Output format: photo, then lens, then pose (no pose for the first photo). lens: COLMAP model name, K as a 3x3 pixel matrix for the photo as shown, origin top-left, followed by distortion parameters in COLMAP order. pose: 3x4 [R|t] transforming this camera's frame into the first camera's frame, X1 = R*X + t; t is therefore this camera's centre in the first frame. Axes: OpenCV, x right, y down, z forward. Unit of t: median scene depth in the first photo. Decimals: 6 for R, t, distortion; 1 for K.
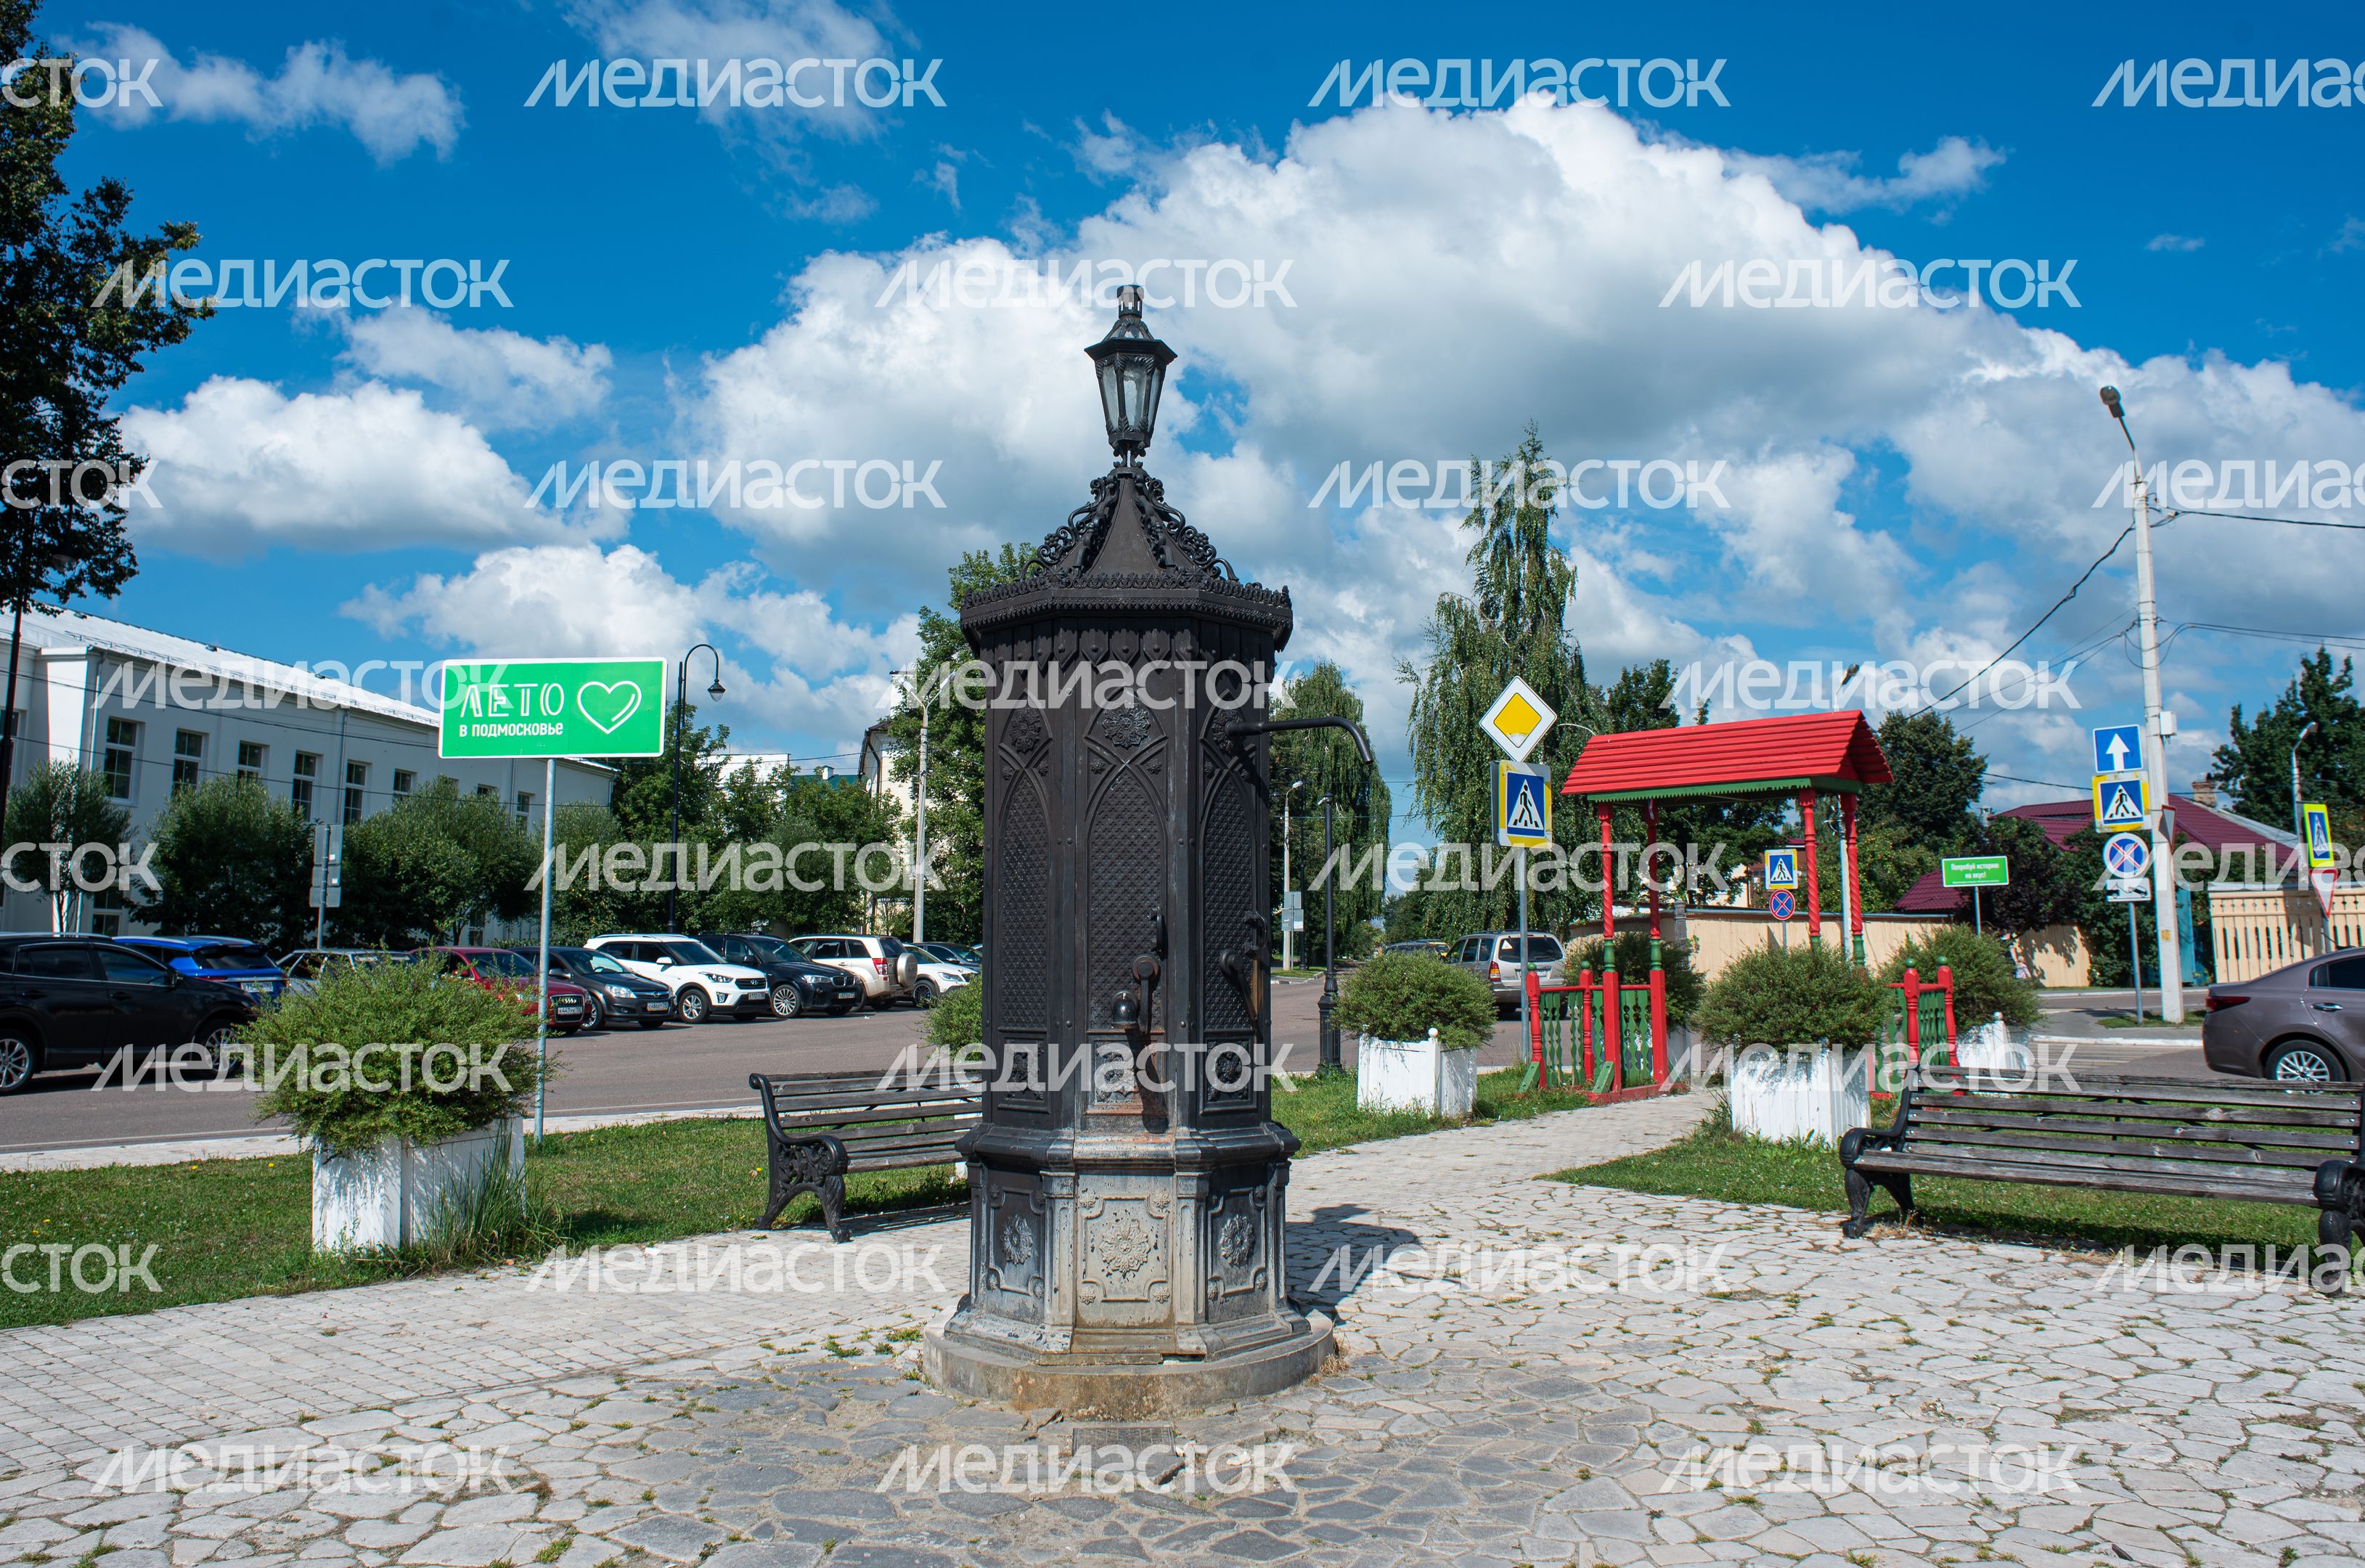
lens RADIAL K [[1798.6, 0, 1174.5], [0, 1798.6, 749.1], [0, 0, 1]] dist [-0.084095, 0.073466]
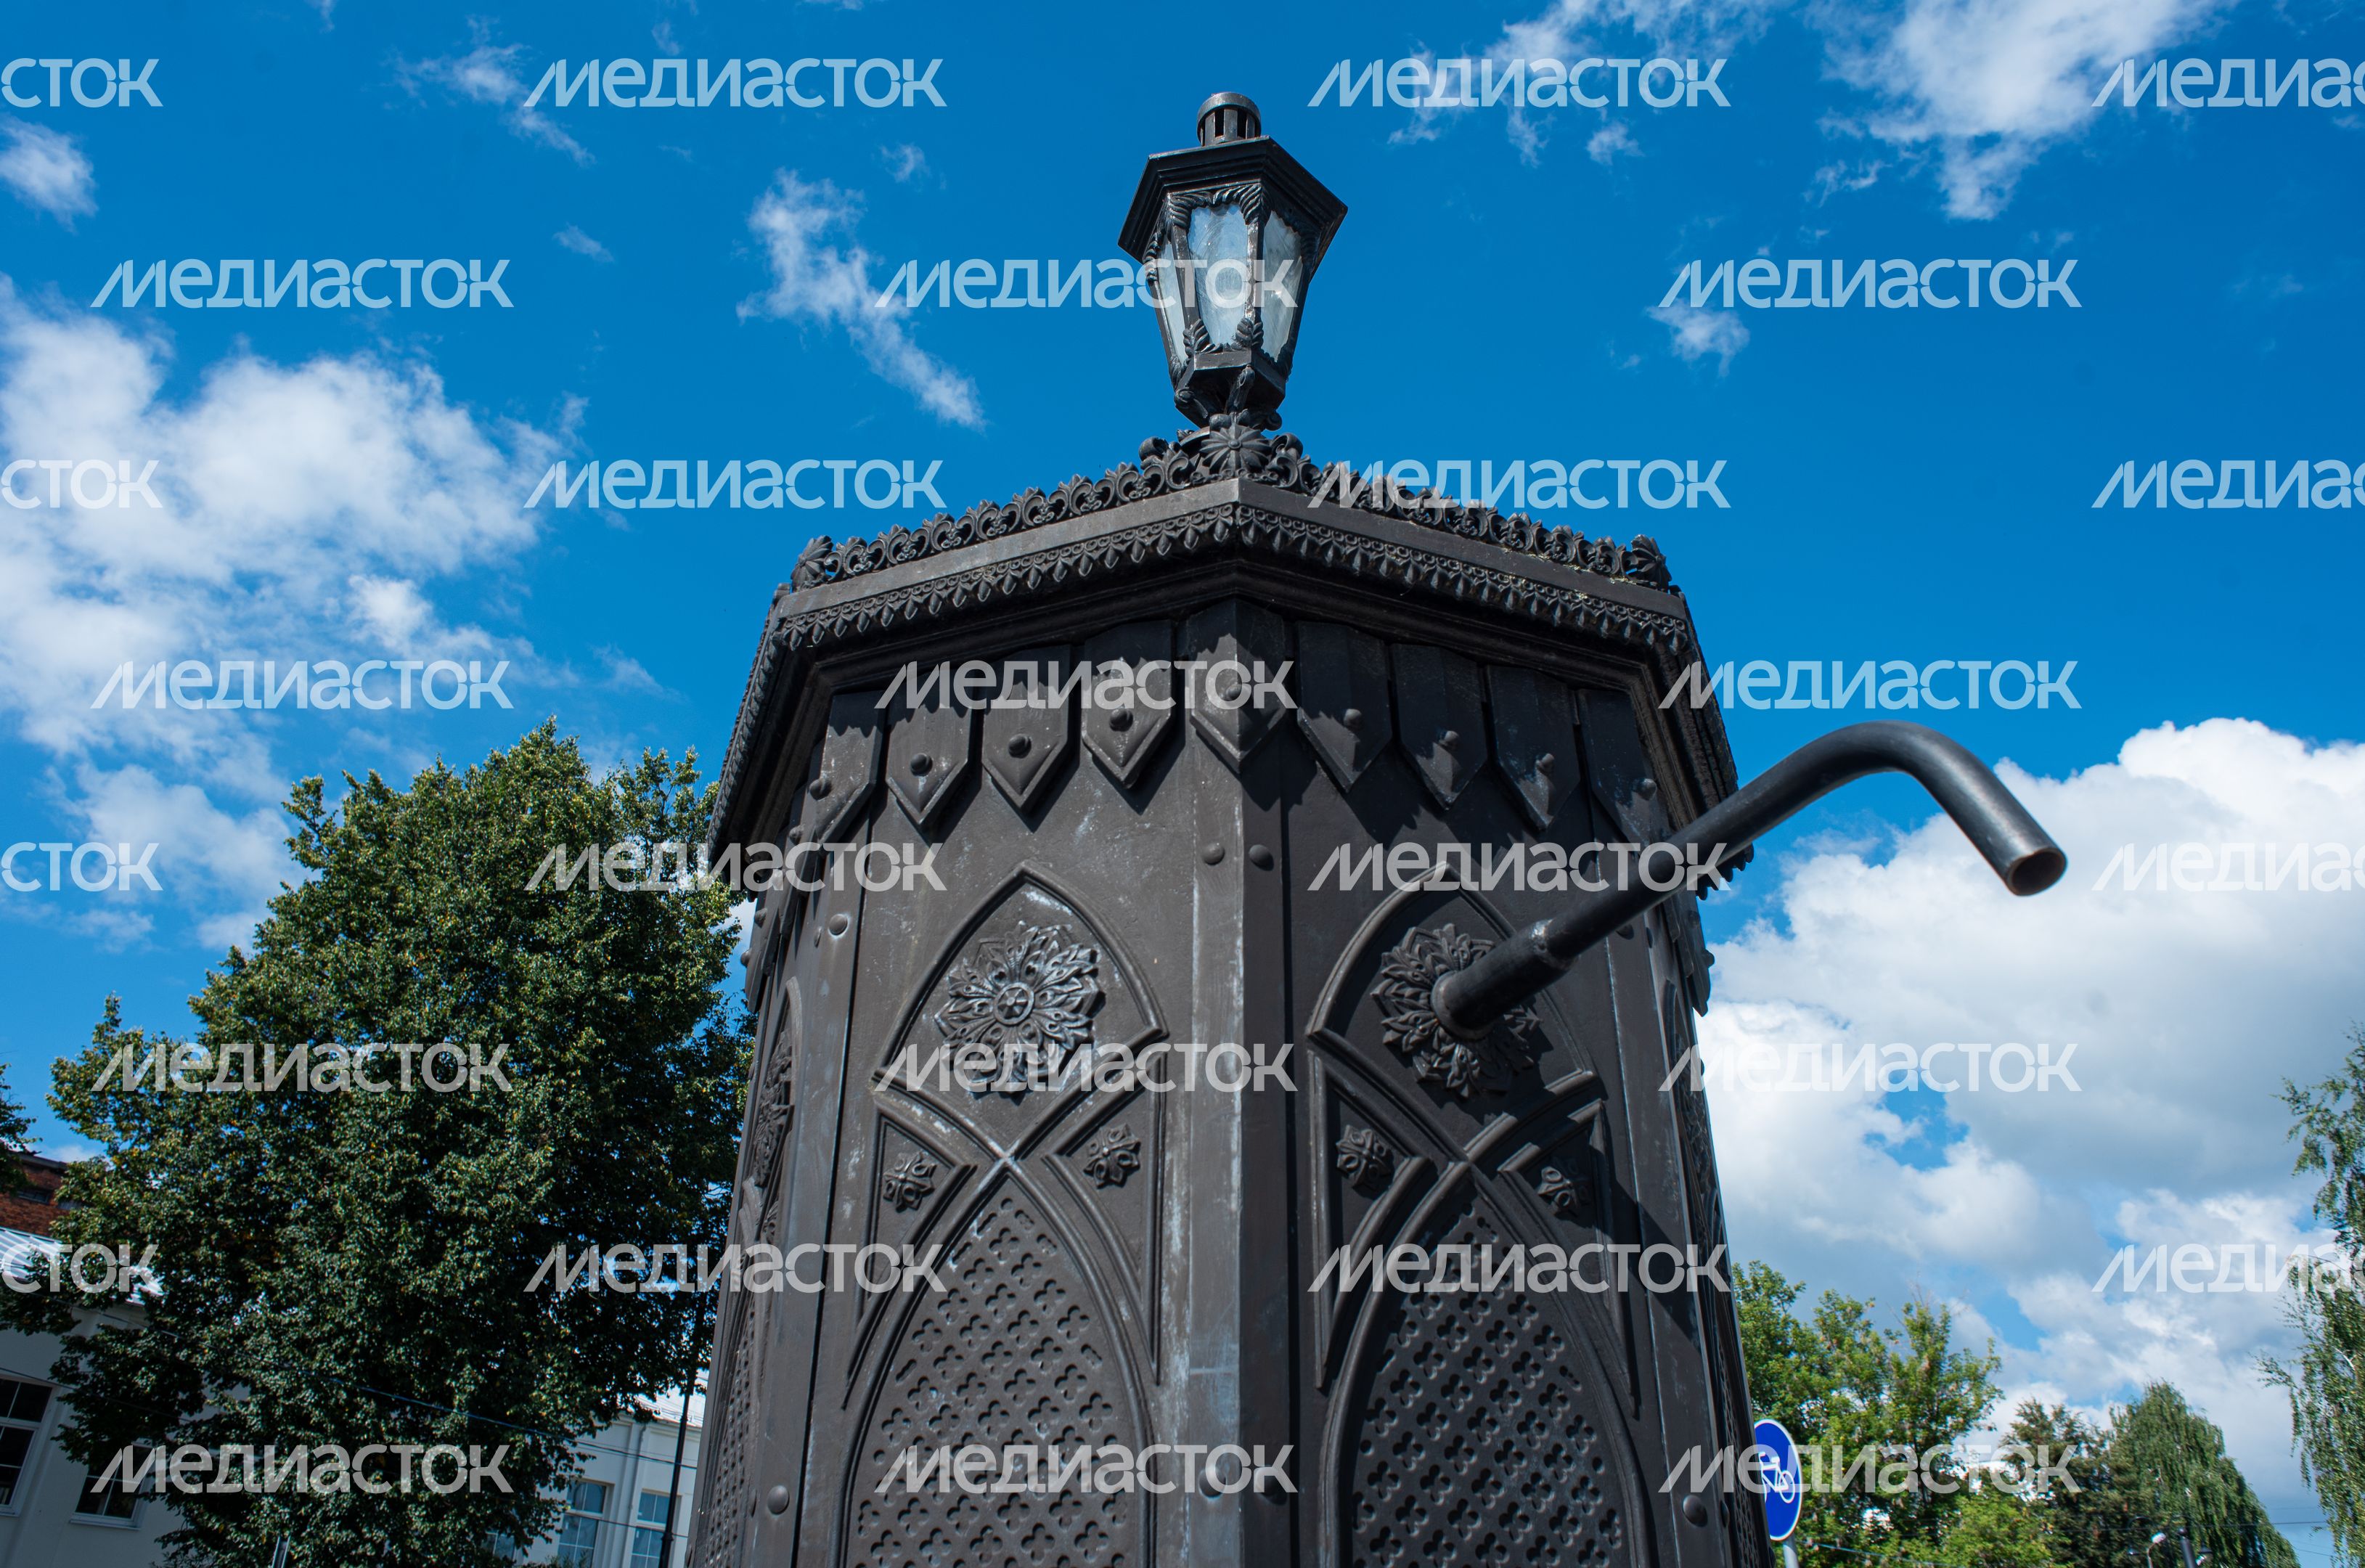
lens RADIAL K [[1798.6, 0, 1174.5], [0, 1798.6, 749.1], [0, 0, 1]] dist [-0.084095, 0.073466]
pose [[0.918247, -0.196668, -0.343722, 0.033729], [0.041620, 0.911086, -0.410111, 0.022227], [0.393816, 0.362277, 0.844787, 0.297705]]
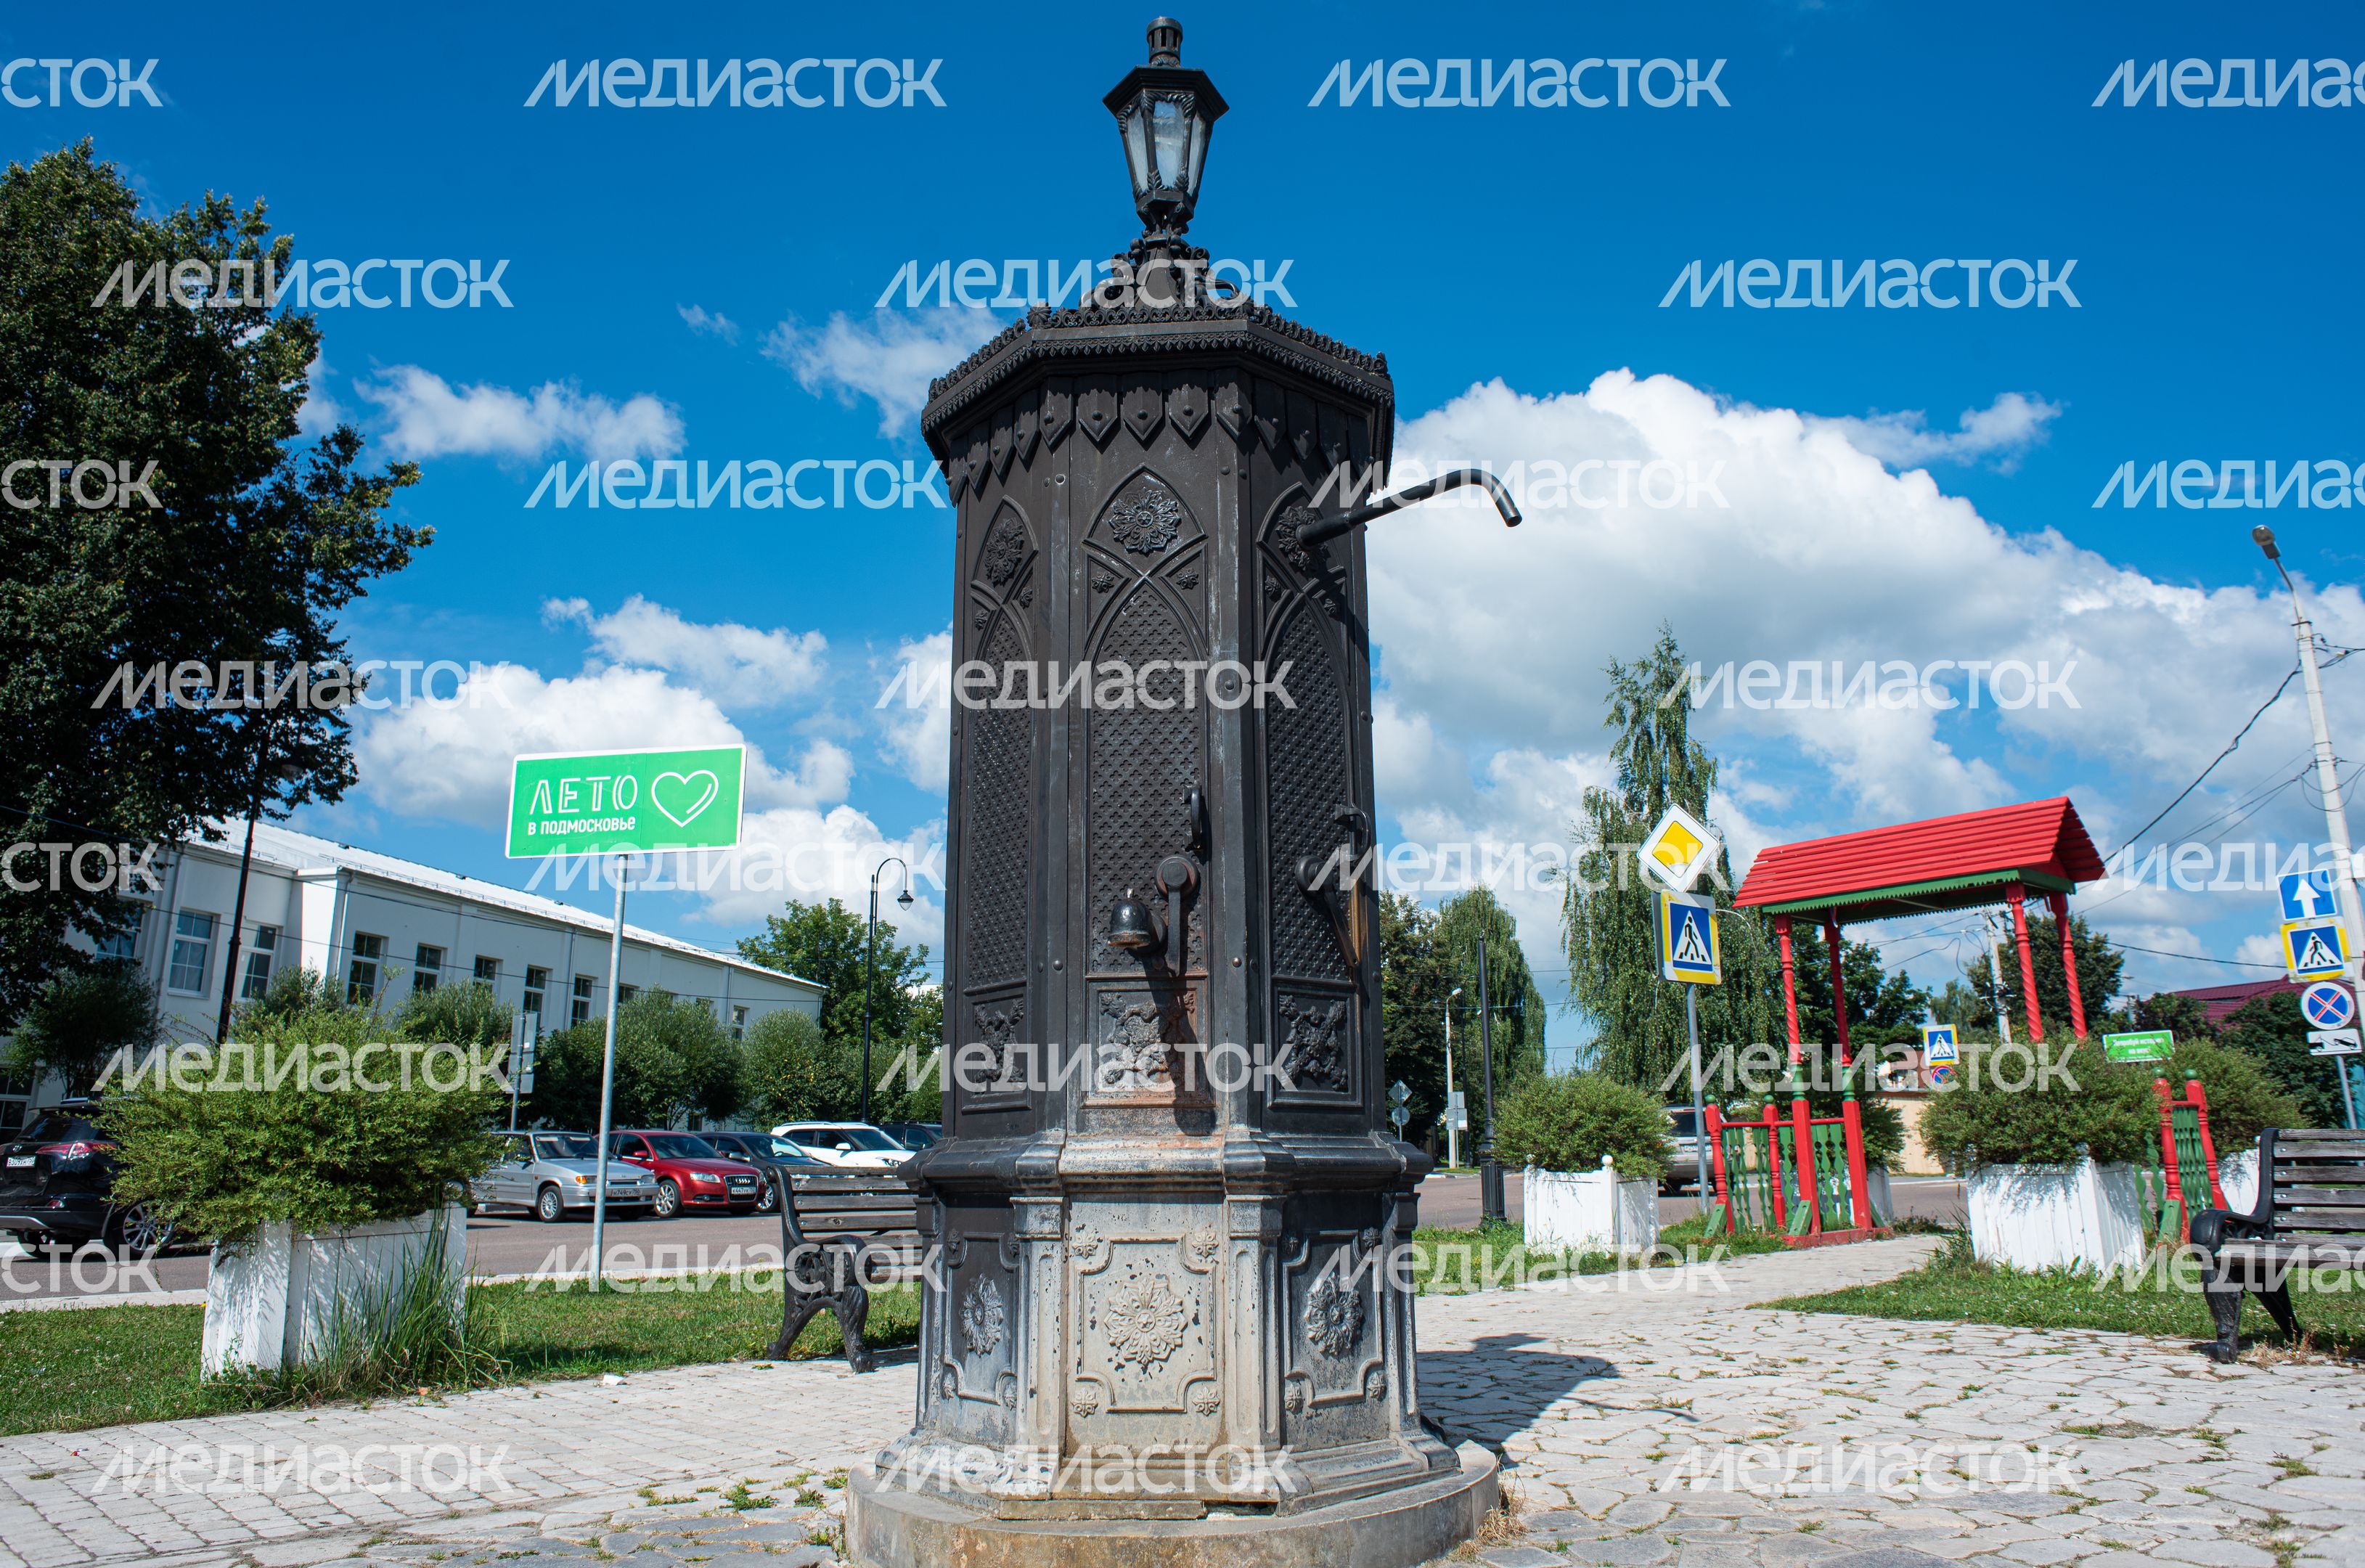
lens RADIAL K [[1638.1, 0, 1190.3], [0, 1638.1, 782.3], [0, 0, 1]] dist [-0.079208, 0.069168]
pose [[0.995509, -0.032363, -0.088966, 0.015570], [0.021961, 0.993064, -0.115505, 0.058423], [0.092087, 0.113032, 0.989315, 0.157275]]
